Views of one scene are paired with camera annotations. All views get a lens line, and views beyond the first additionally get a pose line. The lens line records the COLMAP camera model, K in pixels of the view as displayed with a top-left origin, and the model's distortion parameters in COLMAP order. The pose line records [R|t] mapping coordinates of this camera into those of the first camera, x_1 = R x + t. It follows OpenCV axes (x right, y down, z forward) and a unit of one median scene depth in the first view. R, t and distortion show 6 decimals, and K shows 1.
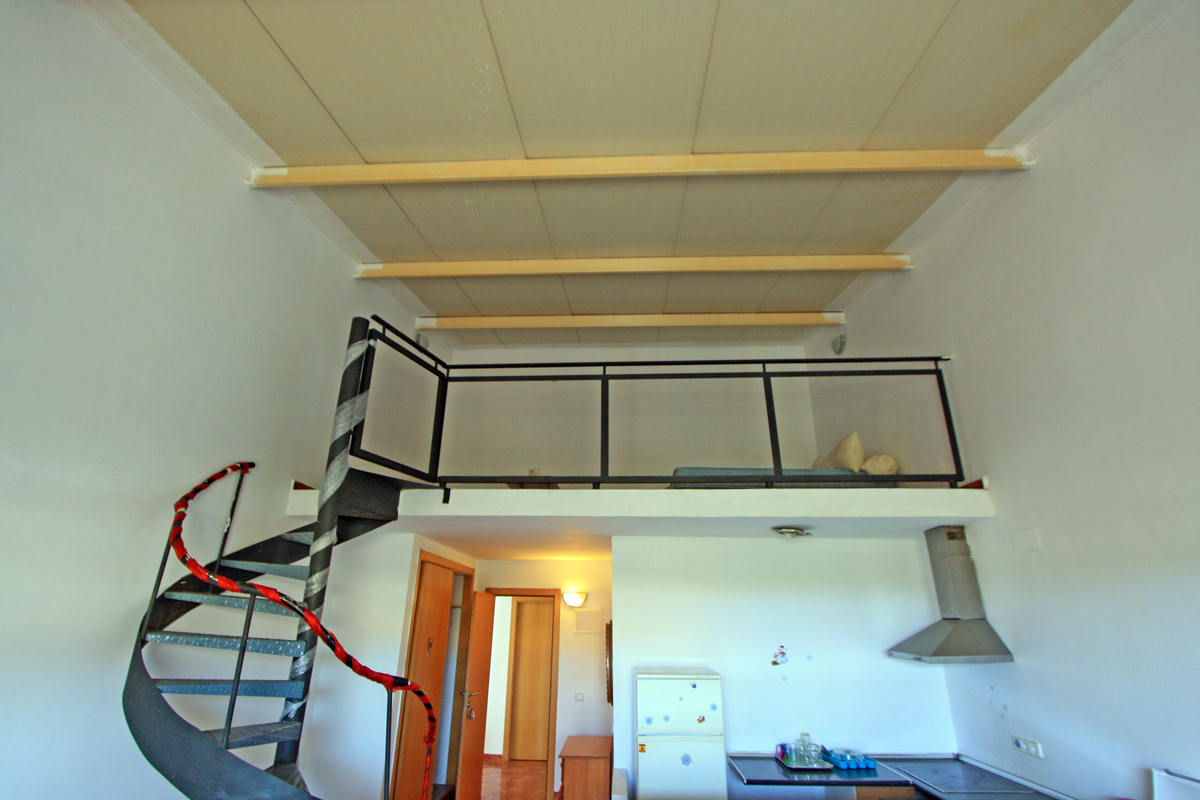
lens RADIAL K [[557.9, 0, 595.2], [0, 557.9, 420.6], [0, 0, 1]] dist [-0.015365, 0.007731]
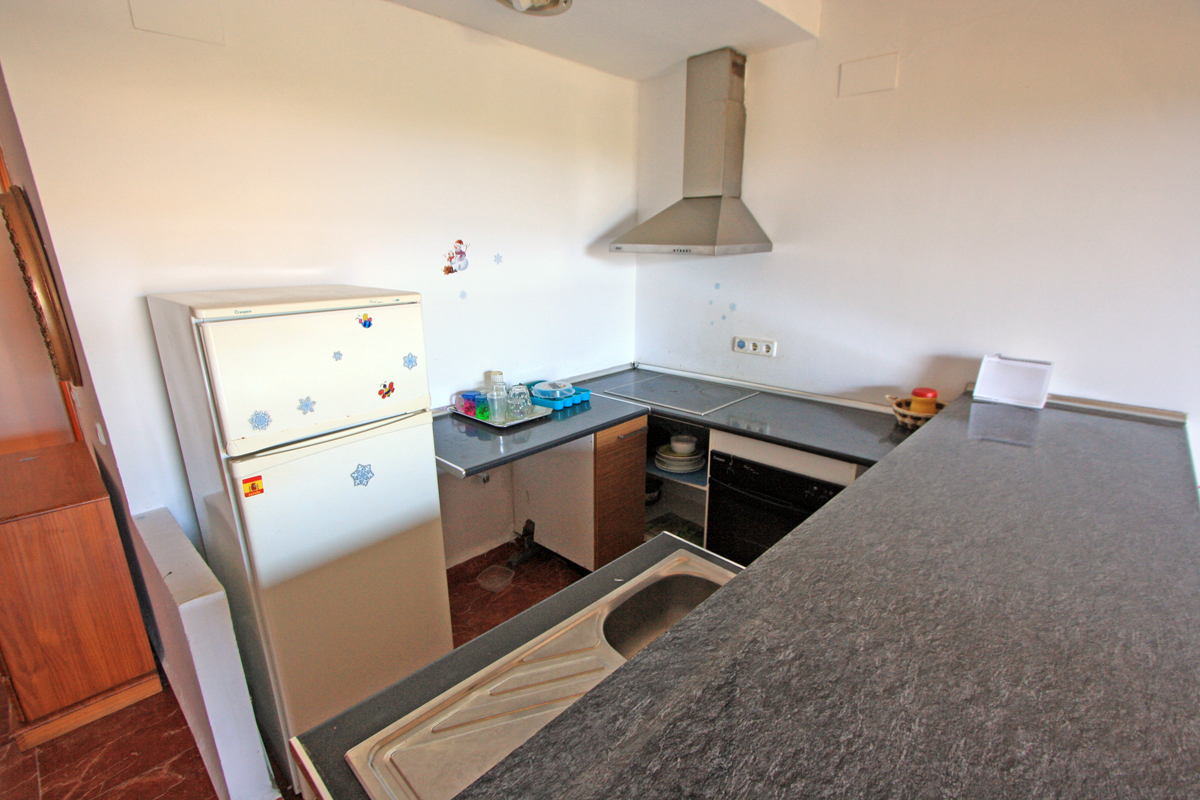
lens RADIAL K [[557.9, 0, 595.2], [0, 557.9, 420.6], [0, 0, 1]] dist [-0.015365, 0.007731]
pose [[0.669977, -0.231863, 0.705245, -0.016458], [-0.243640, 0.828687, 0.503903, 0.282424], [-0.701263, -0.509429, 0.498710, 0.625437]]
